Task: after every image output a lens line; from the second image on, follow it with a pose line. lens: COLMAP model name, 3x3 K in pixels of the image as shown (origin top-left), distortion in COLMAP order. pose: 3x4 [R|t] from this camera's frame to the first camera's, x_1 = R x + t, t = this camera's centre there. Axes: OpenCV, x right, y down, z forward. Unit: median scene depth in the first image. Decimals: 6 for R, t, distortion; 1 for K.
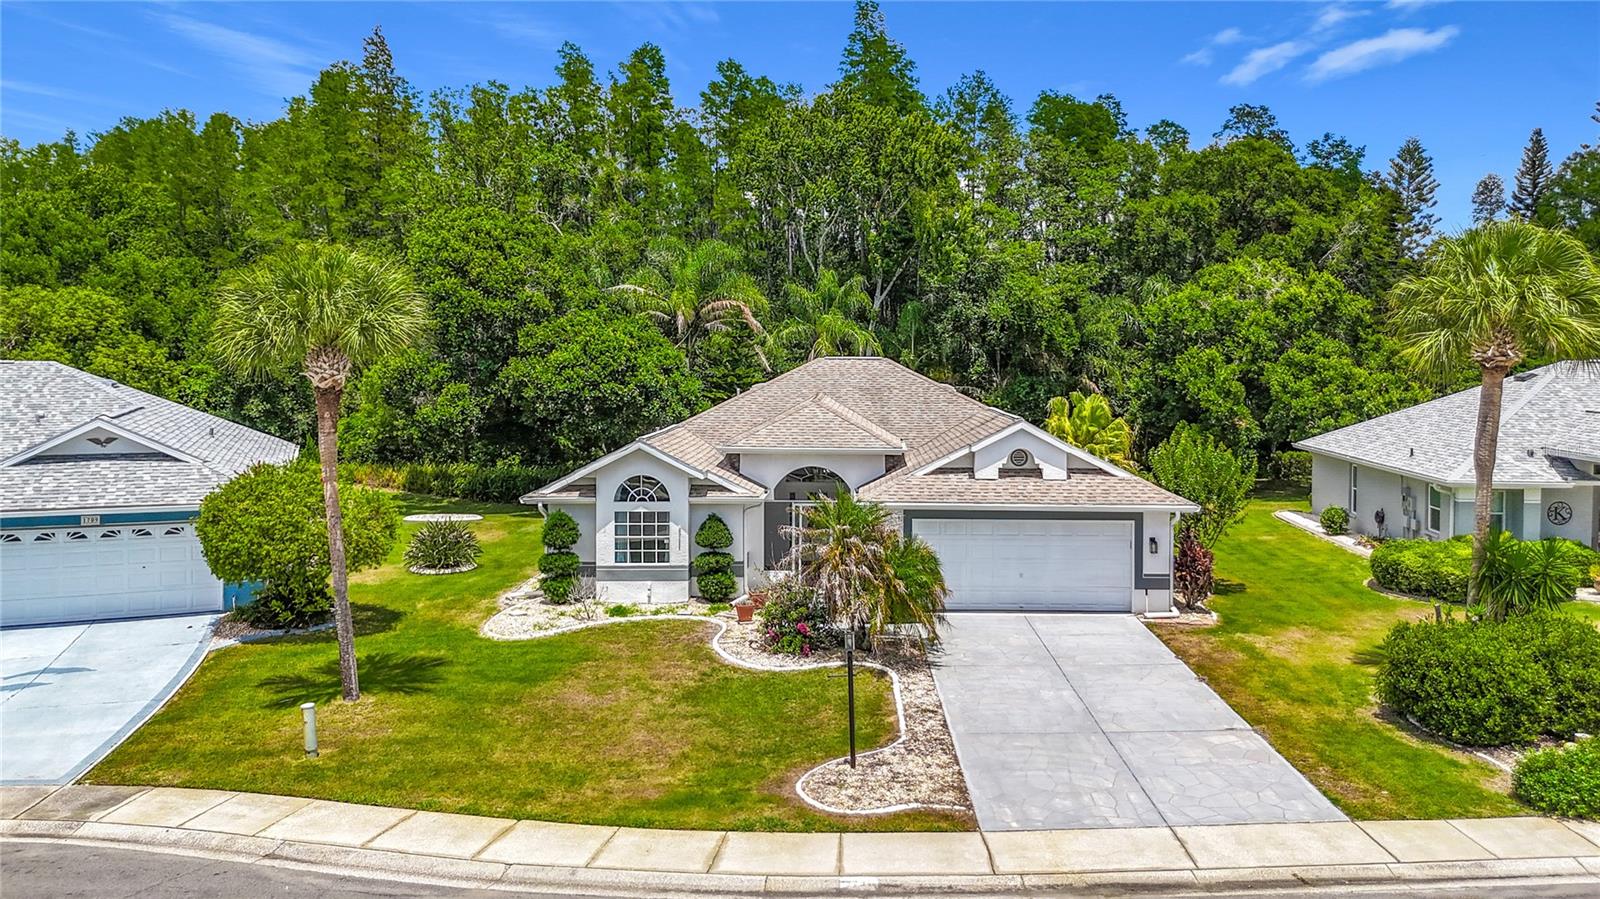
lens RADIAL K [[1195.5, 0, 858.0], [0, 1195.5, 413.2], [0, 0, 1]] dist [0.069726, -0.092629]
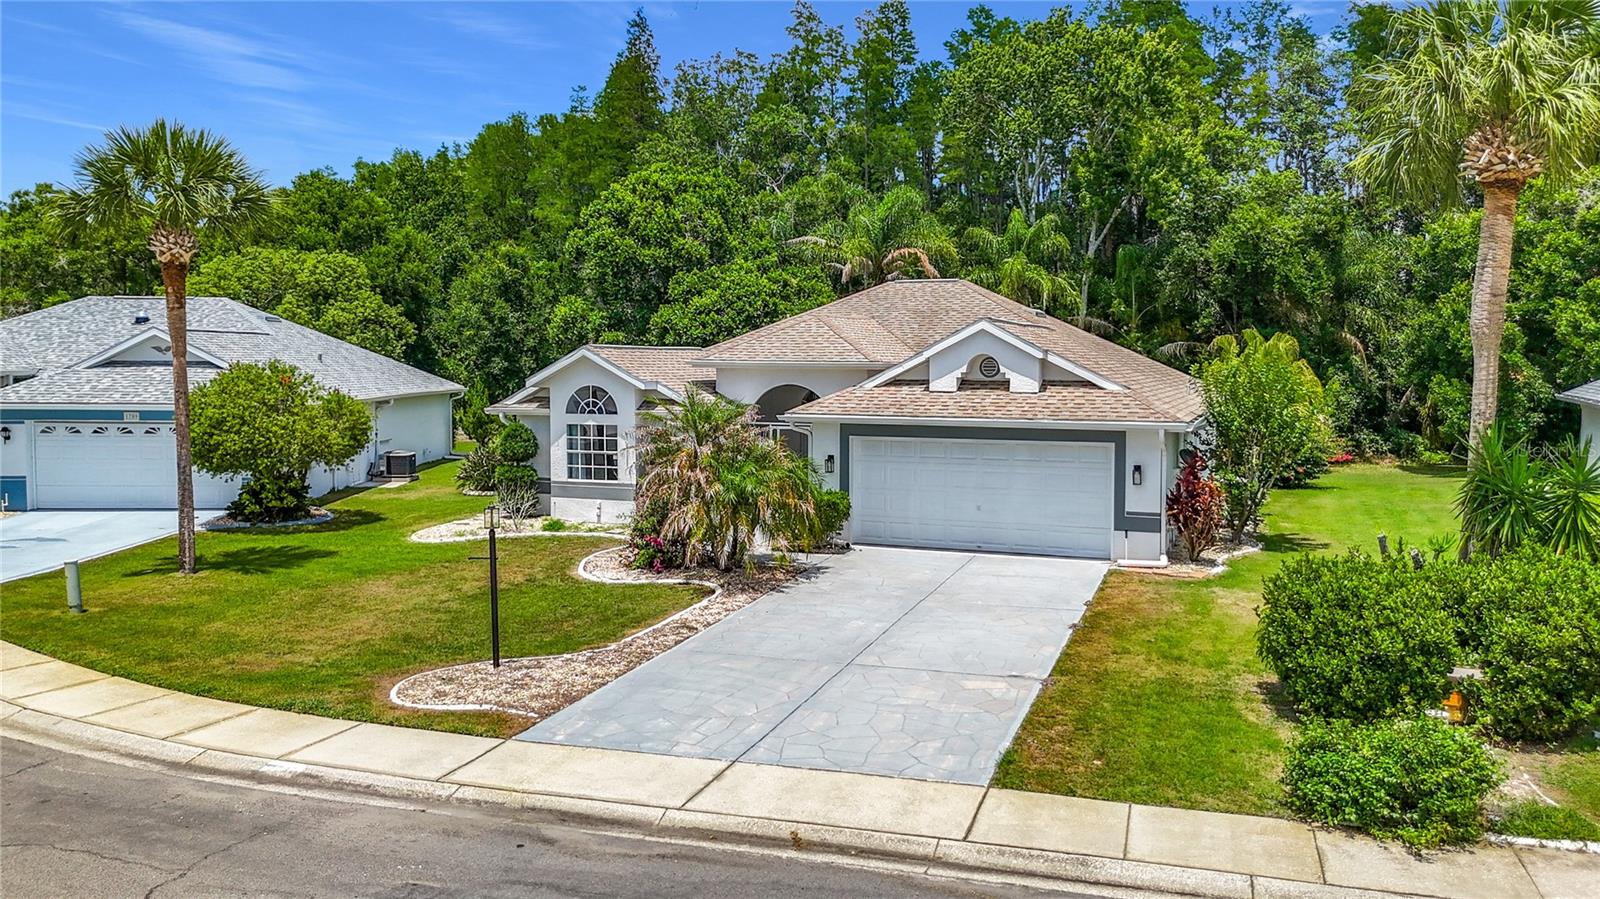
lens RADIAL K [[1203.0, 0, 812.9], [0, 1203.0, 446.3], [0, 0, 1]] dist [0.075428, -0.109779]
pose [[0.930673, 0.024271, -0.365045, 0.329694], [-0.016602, 0.999571, 0.024135, 0.074462], [0.365474, -0.016401, 0.930677, 0.187838]]
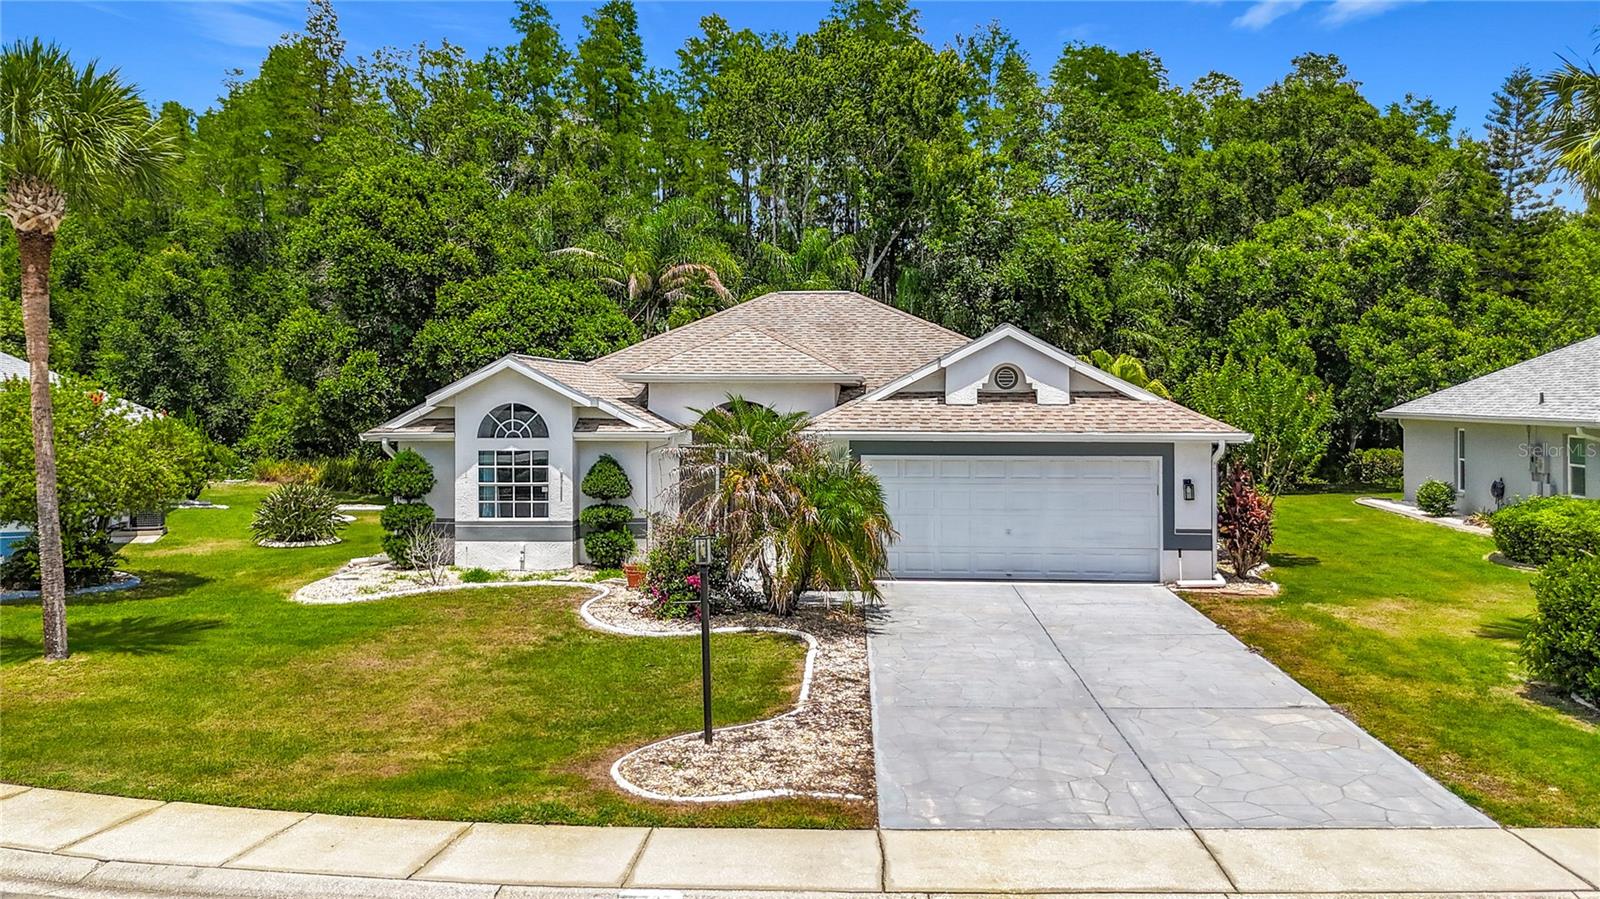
lens RADIAL K [[1283.5, 0, 793.3], [0, 1283.5, 415.6], [0, 0, 1]] dist [0.057138, -0.051040]
pose [[0.997266, -0.004320, -0.073763, 0.061596], [0.001664, 0.999349, -0.036028, 0.090986], [0.073871, 0.035807, 0.996625, 0.188869]]
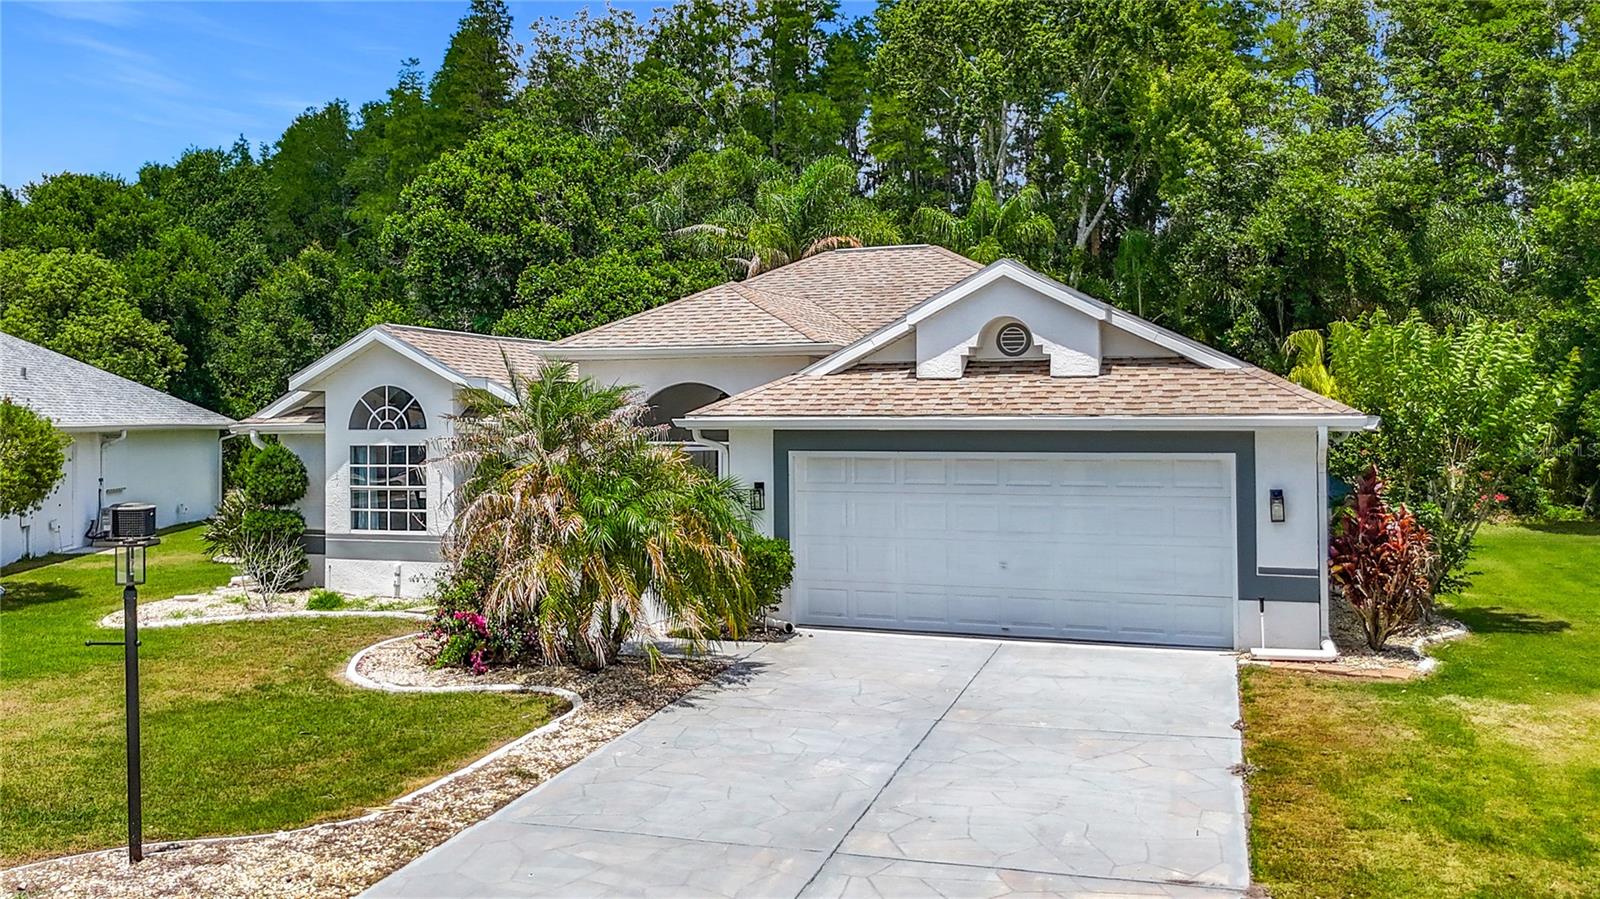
lens RADIAL K [[1436.6, 0, 678.0], [0, 1436.6, 416.0], [0, 0, 1]] dist [0.061828, -0.087331]
pose [[0.925102, -0.009779, -0.379593, 0.239455], [-0.010213, 0.998666, -0.050619, 0.104052], [0.379582, 0.050704, 0.923768, 0.381129]]
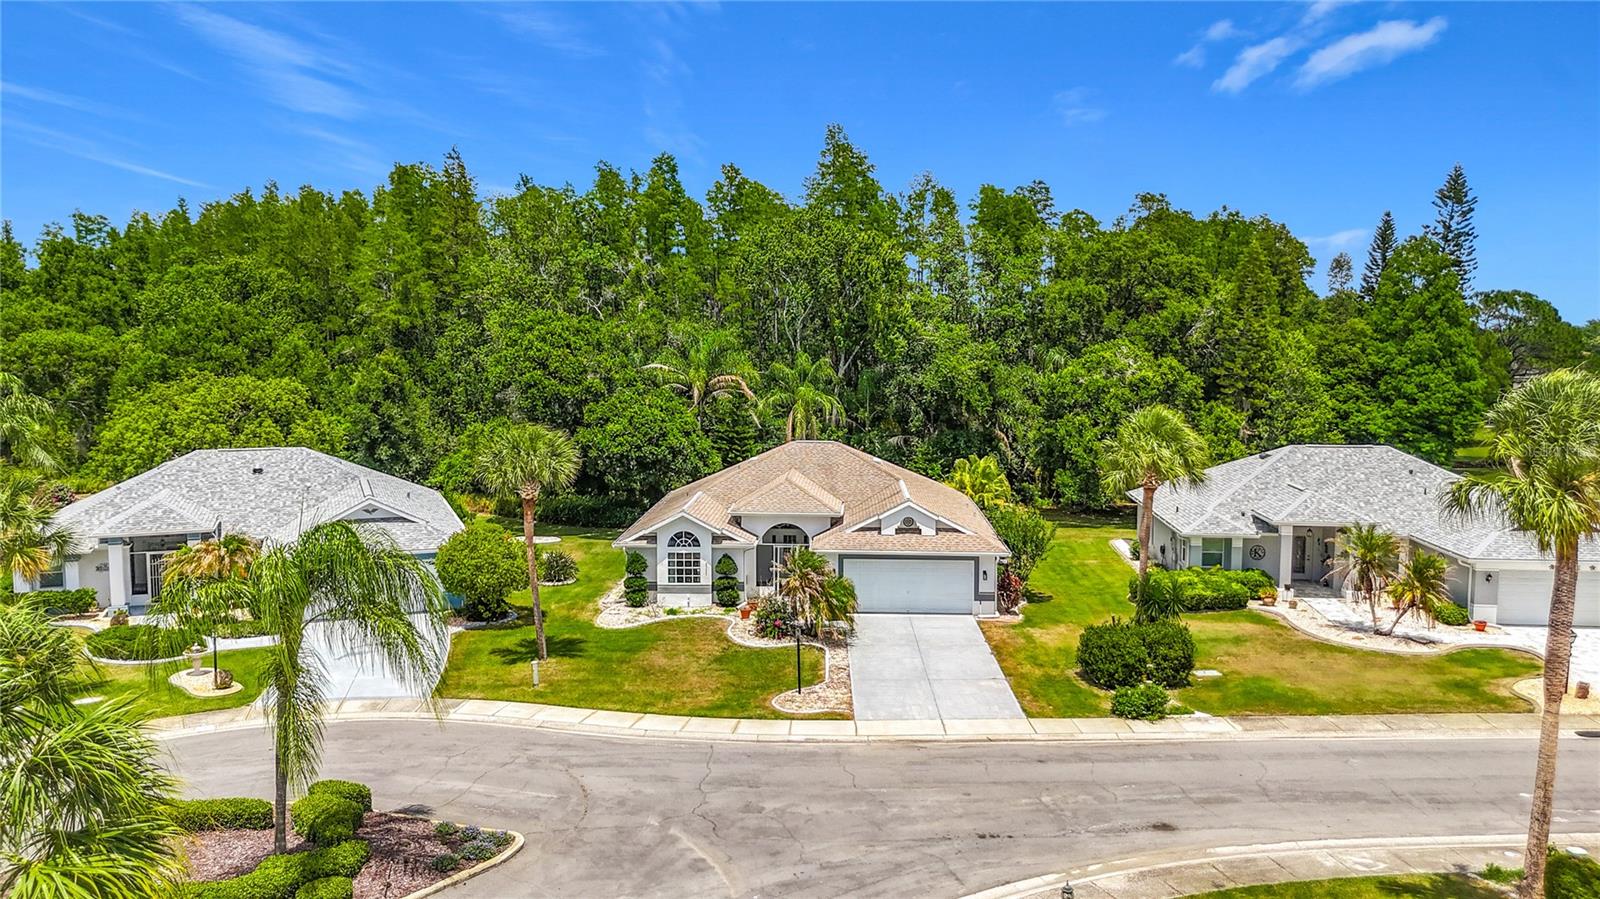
lens RADIAL K [[1176.3, 0, 810.5], [0, 1176.3, 450.6], [0, 0, 1]] dist [0.076546, -0.087875]
pose [[0.999508, 0.003016, -0.031228, 0.049554], [-0.001535, 0.998878, 0.047341, -0.142445], [0.031335, -0.047270, 0.998391, -0.652070]]
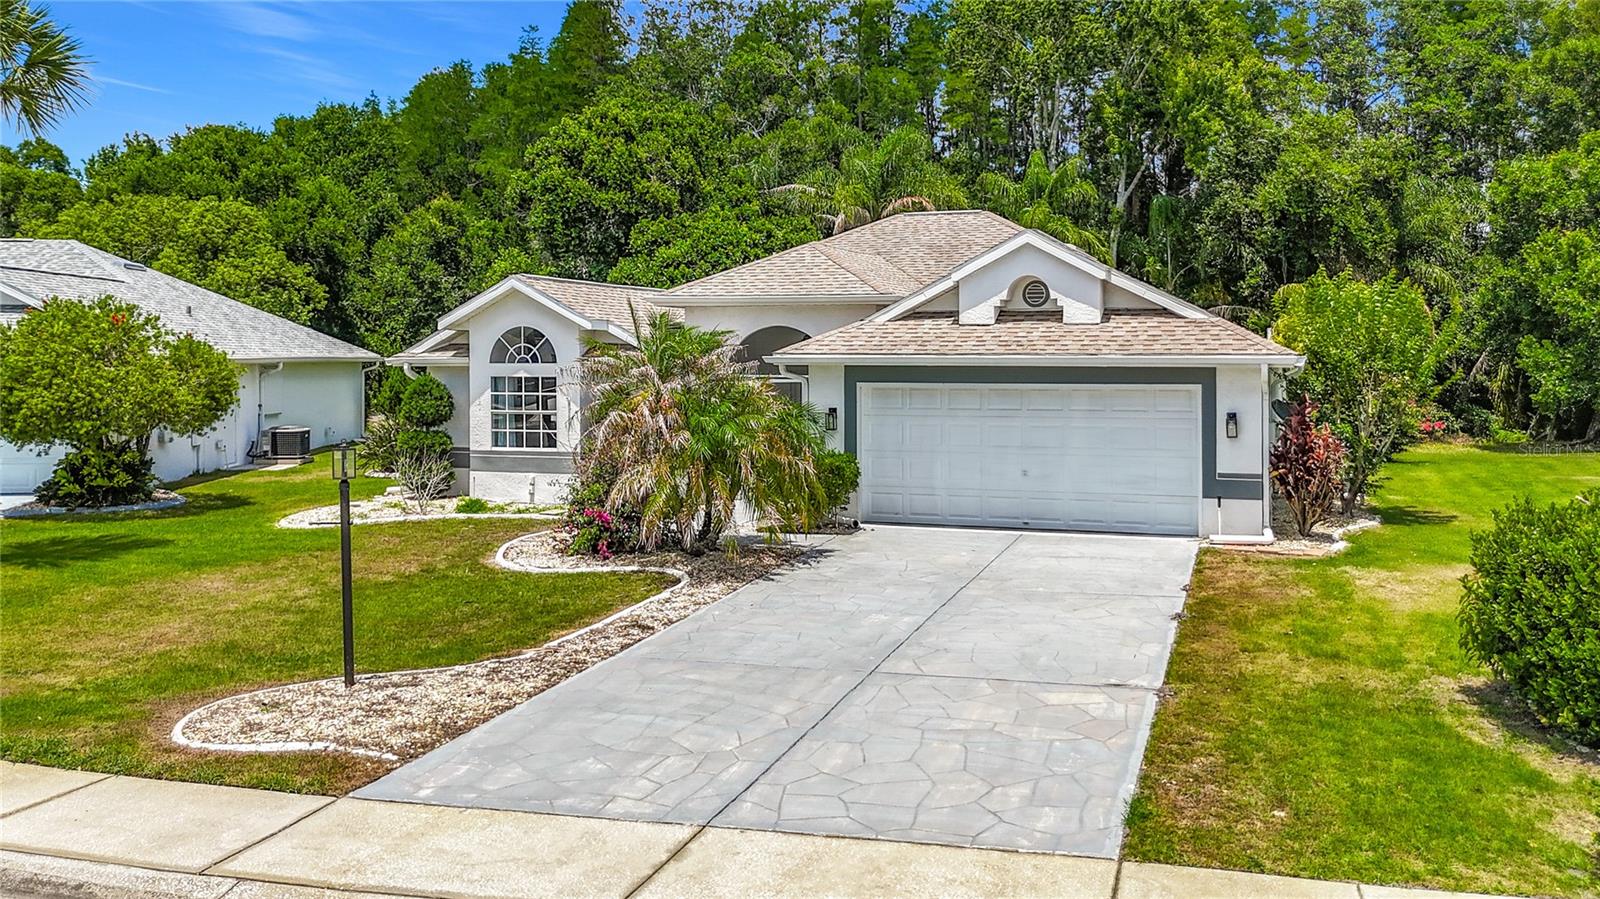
lens RADIAL K [[1312.6, 0, 875.6], [0, 1312.6, 388.6], [0, 0, 1]] dist [0.049829, -0.043239]
pose [[0.951080, 0.003909, -0.308919, 0.274843], [-0.011813, 0.999649, -0.023719, 0.107416], [0.308718, 0.026208, 0.950793, 0.308543]]
